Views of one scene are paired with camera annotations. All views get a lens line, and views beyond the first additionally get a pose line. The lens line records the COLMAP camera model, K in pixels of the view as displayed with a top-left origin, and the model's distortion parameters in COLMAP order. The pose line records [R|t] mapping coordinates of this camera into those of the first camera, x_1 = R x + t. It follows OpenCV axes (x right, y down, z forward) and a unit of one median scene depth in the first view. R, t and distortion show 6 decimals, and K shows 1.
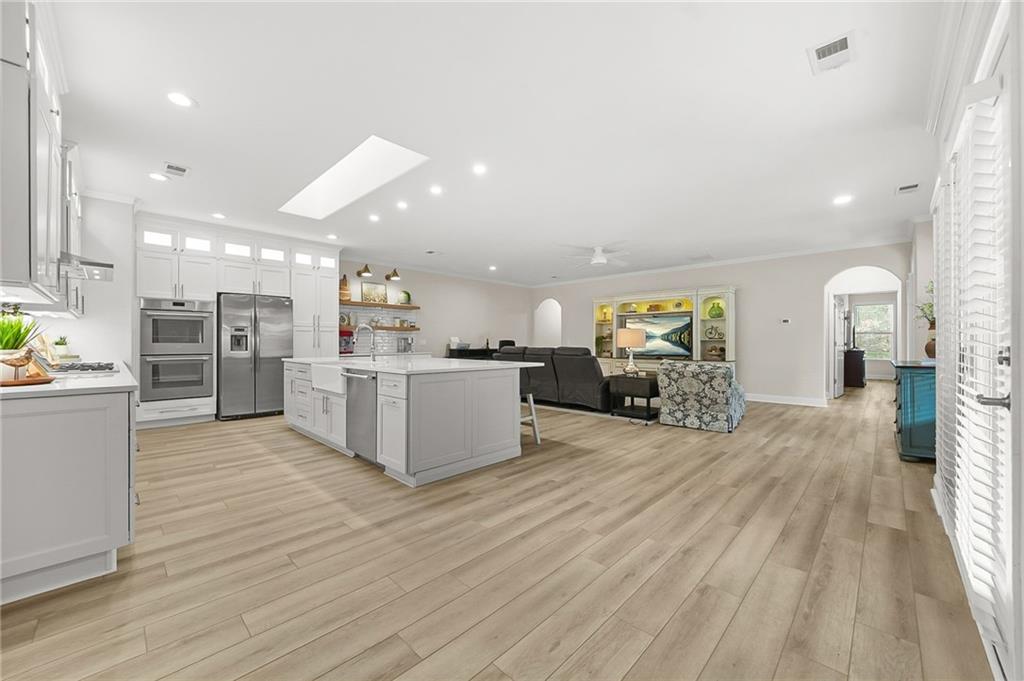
lens RADIAL K [[390.4, 0, 512.0], [0, 390.4, 340.5], [0, 0, 1]] dist [-0.014719, -0.000086]
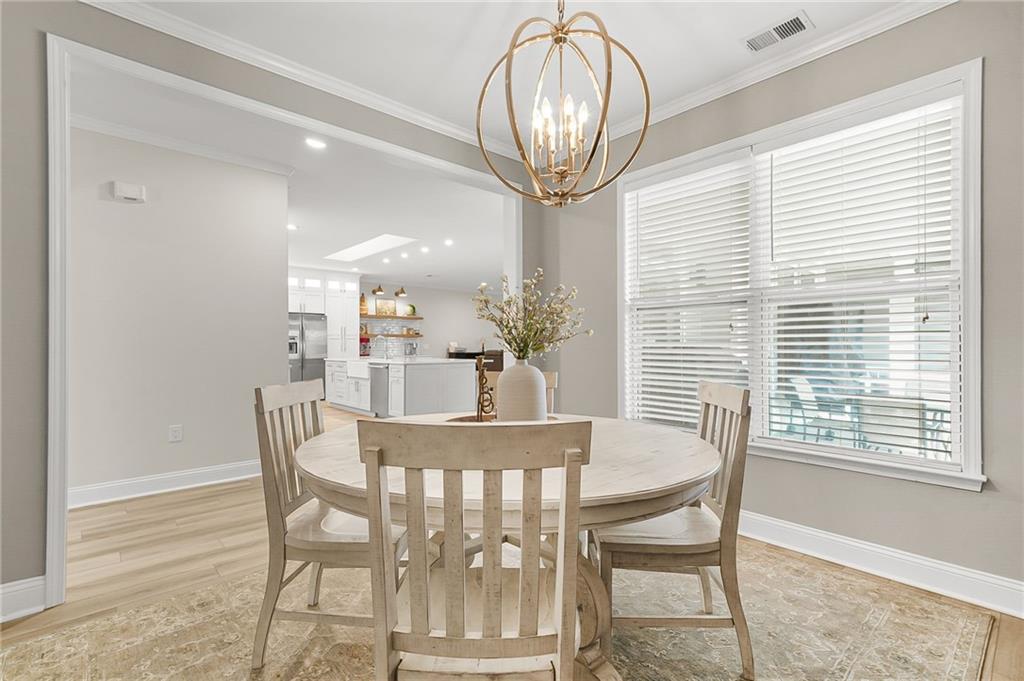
lens RADIAL K [[465.5, 0, 512.0], [0, 465.5, 340.5], [0, 0, 1]] dist [0.000663, 0.000136]
pose [[0.997308, -0.005852, -0.073092, 0.160431], [0.005349, 0.999961, -0.007067, -0.003636], [0.073131, 0.006657, 0.997300, -0.466229]]
